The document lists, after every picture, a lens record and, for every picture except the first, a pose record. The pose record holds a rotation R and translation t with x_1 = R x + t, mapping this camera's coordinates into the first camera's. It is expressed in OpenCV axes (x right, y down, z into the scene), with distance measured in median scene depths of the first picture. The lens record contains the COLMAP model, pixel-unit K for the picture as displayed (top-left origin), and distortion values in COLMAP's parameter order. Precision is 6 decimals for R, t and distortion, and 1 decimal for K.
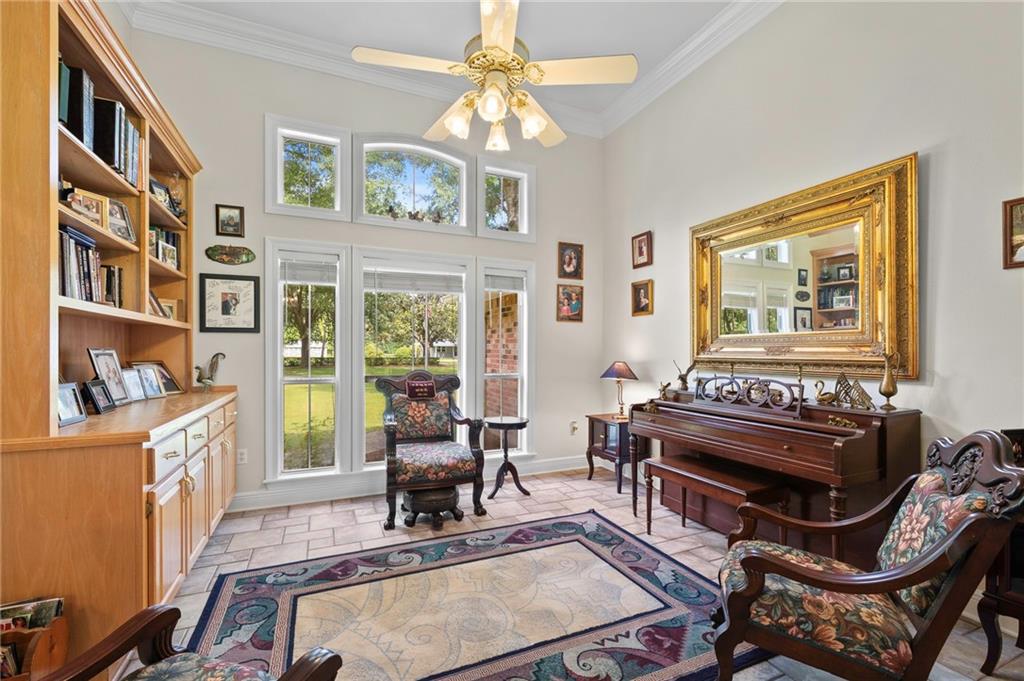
lens RADIAL K [[429.1, 0, 510.1], [0, 429.1, 353.5], [0, 0, 1]] dist [0.000286, -0.000171]
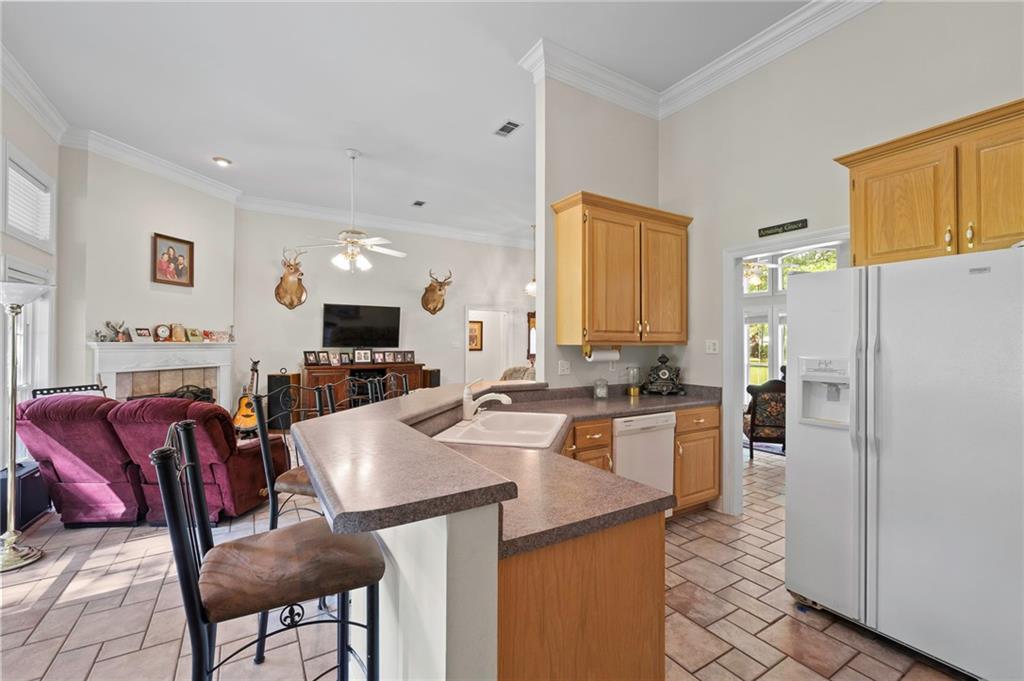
lens RADIAL K [[429.1, 0, 508.8], [0, 429.1, 339.4], [0, 0, 1]] dist [0.000286, -0.000171]
pose [[0.138099, -0.013289, -0.990329, 1.822386], [-0.007879, 0.999864, -0.014516, -0.037753], [0.990387, 0.009807, 0.137976, -0.732302]]
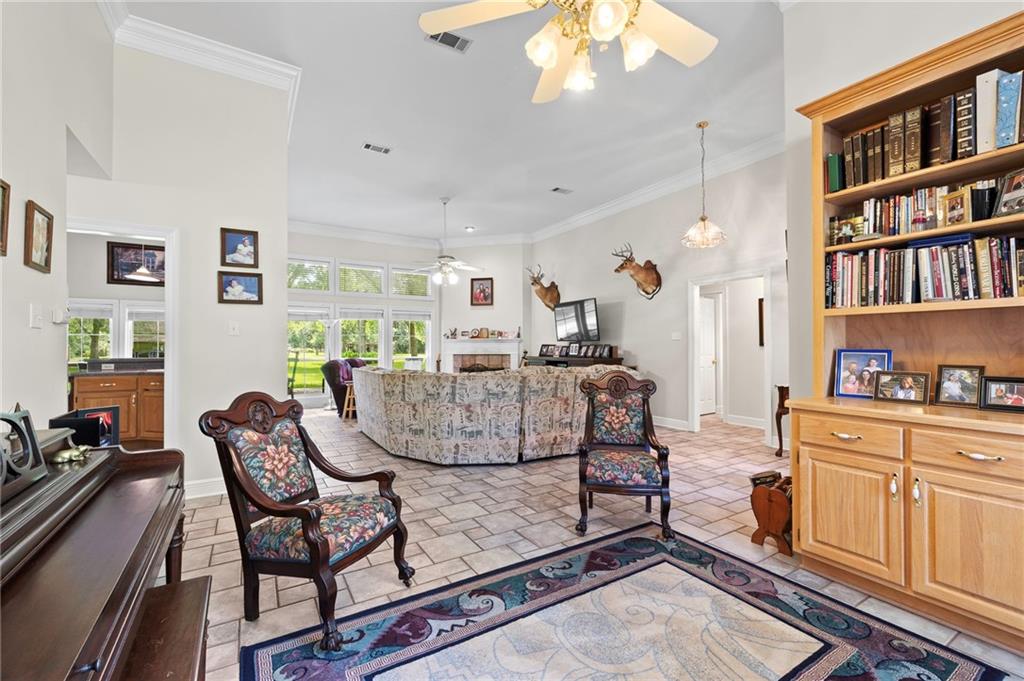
lens RADIAL K [[429.1, 0, 506.8], [0, 429.1, 337.6], [0, 0, 1]] dist [0.000286, -0.000171]
pose [[-0.991698, -0.004218, -0.128521, 0.142366], [-0.002224, 0.999875, -0.015657, -0.002796], [0.128571, -0.015241, -0.991583, 1.137658]]
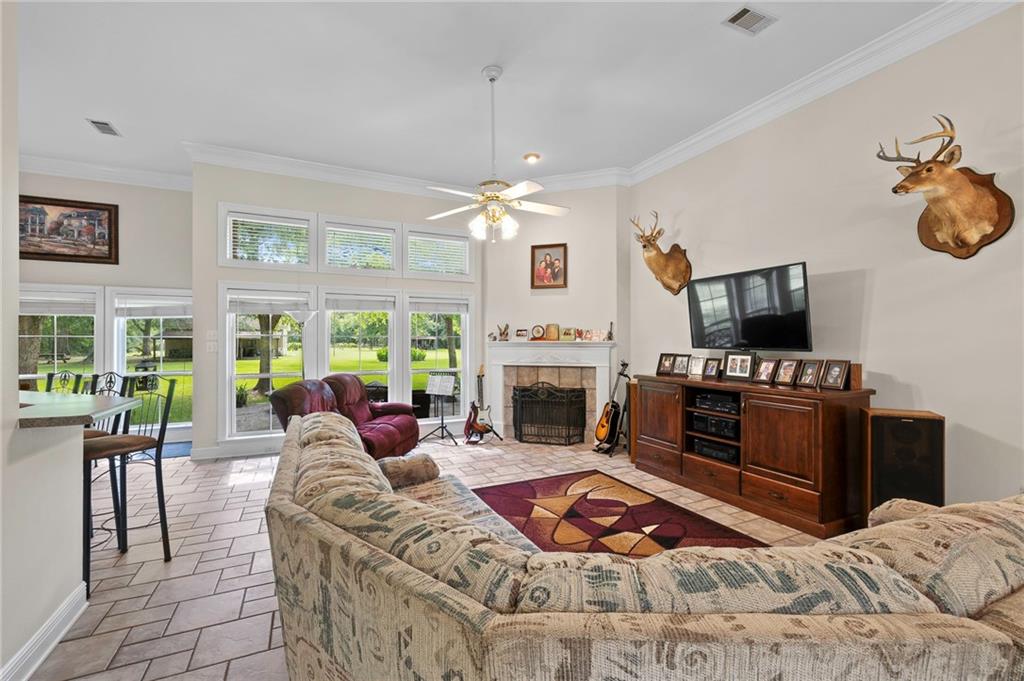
lens RADIAL K [[429.1, 0, 507.4], [0, 429.1, 339.4], [0, 0, 1]] dist [0.000286, -0.000171]
pose [[-0.999462, -0.004028, -0.032535, 0.172097], [-0.004072, 0.999991, 0.001300, -0.050514], [0.032529, 0.001432, -0.999470, 0.033567]]
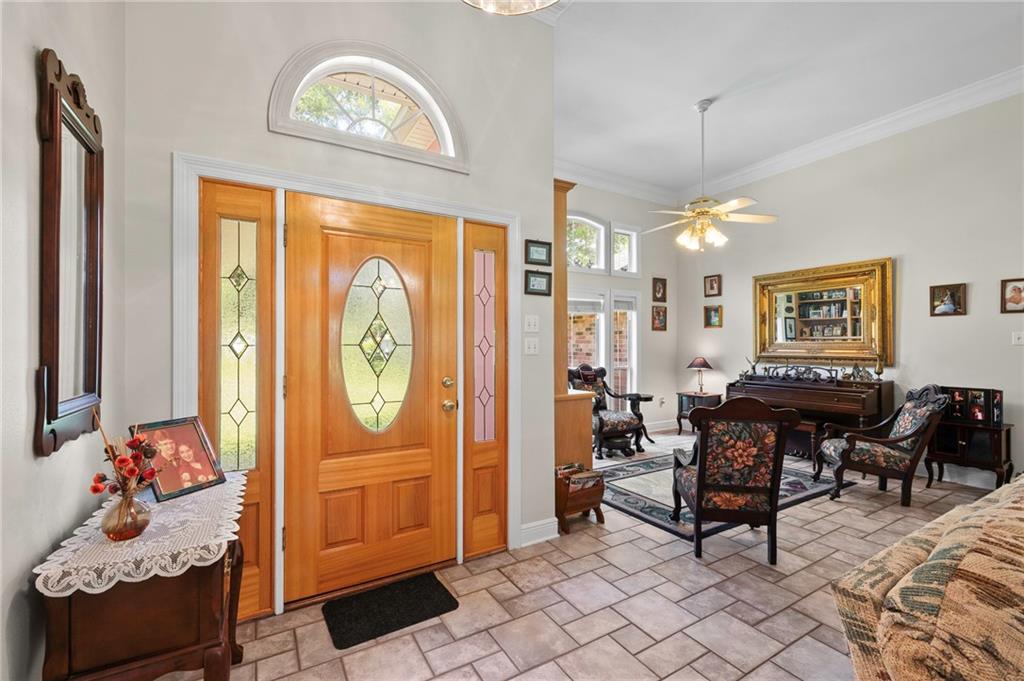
lens RADIAL K [[429.1, 0, 504.6], [0, 429.1, 344.1], [0, 0, 1]] dist [0.000286, -0.000171]
pose [[0.993766, -0.005246, 0.111359, -0.760918], [0.005991, 0.999962, -0.006356, -0.029361], [-0.111321, 0.006983, 0.993760, -0.568907]]
